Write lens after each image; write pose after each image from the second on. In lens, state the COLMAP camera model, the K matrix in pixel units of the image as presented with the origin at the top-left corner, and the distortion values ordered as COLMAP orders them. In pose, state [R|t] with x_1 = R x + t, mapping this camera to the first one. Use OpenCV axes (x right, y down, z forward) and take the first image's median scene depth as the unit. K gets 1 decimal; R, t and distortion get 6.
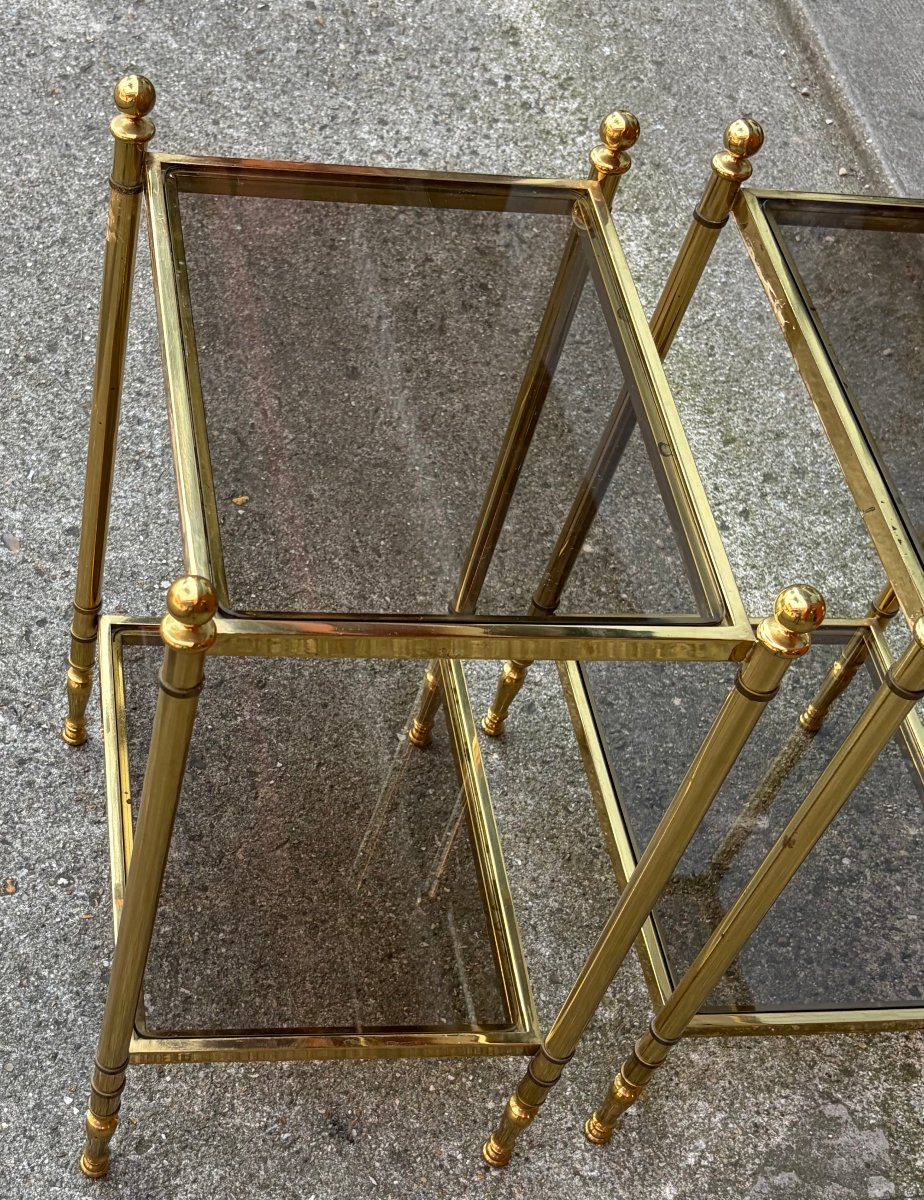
lens RADIAL K [[1819.4, 0, 285.7], [0, 1819.4, 663.0], [0, 0, 1]] dist [0.178047, -0.610935]
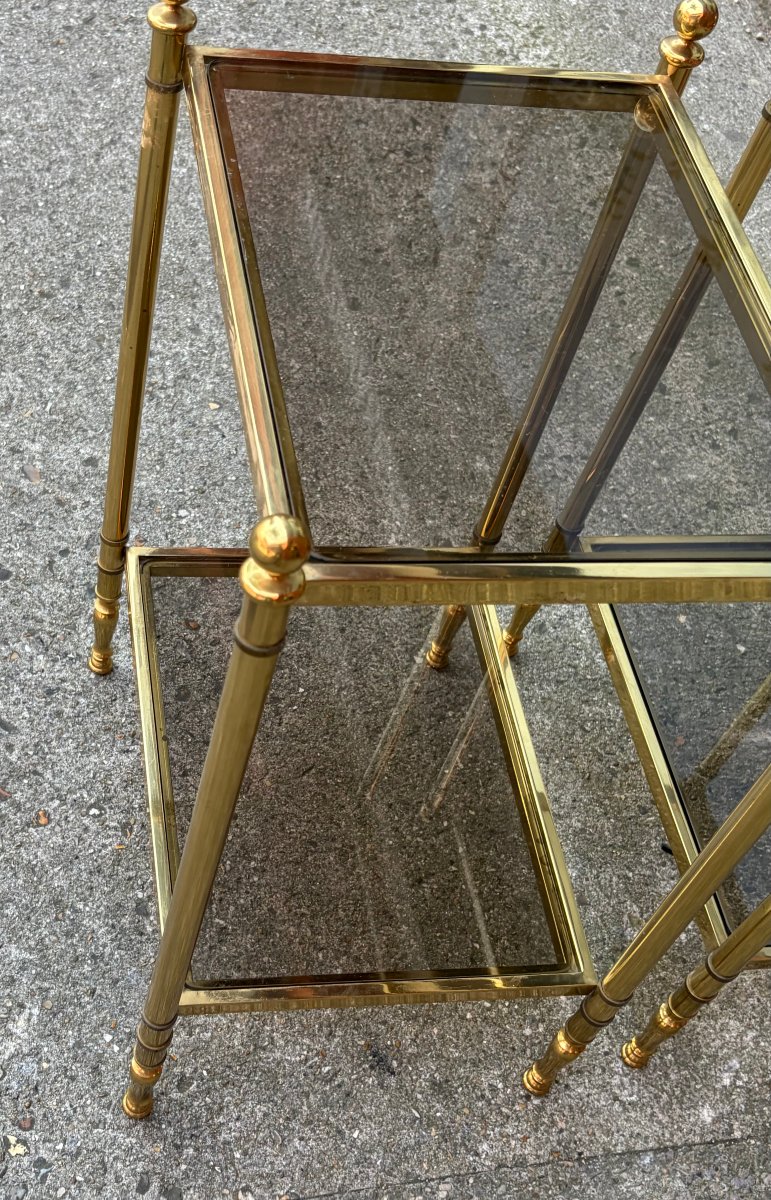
lens RADIAL K [[1487.2, 0, 227.6], [0, 1487.2, 643.6], [0, 0, 1]] dist [0.150222, -0.509608]
pose [[0.999863, -0.014500, -0.007941, -0.037537], [0.014884, 0.998607, 0.050617, -0.012516], [0.007196, -0.050729, 0.998687, 0.170729]]
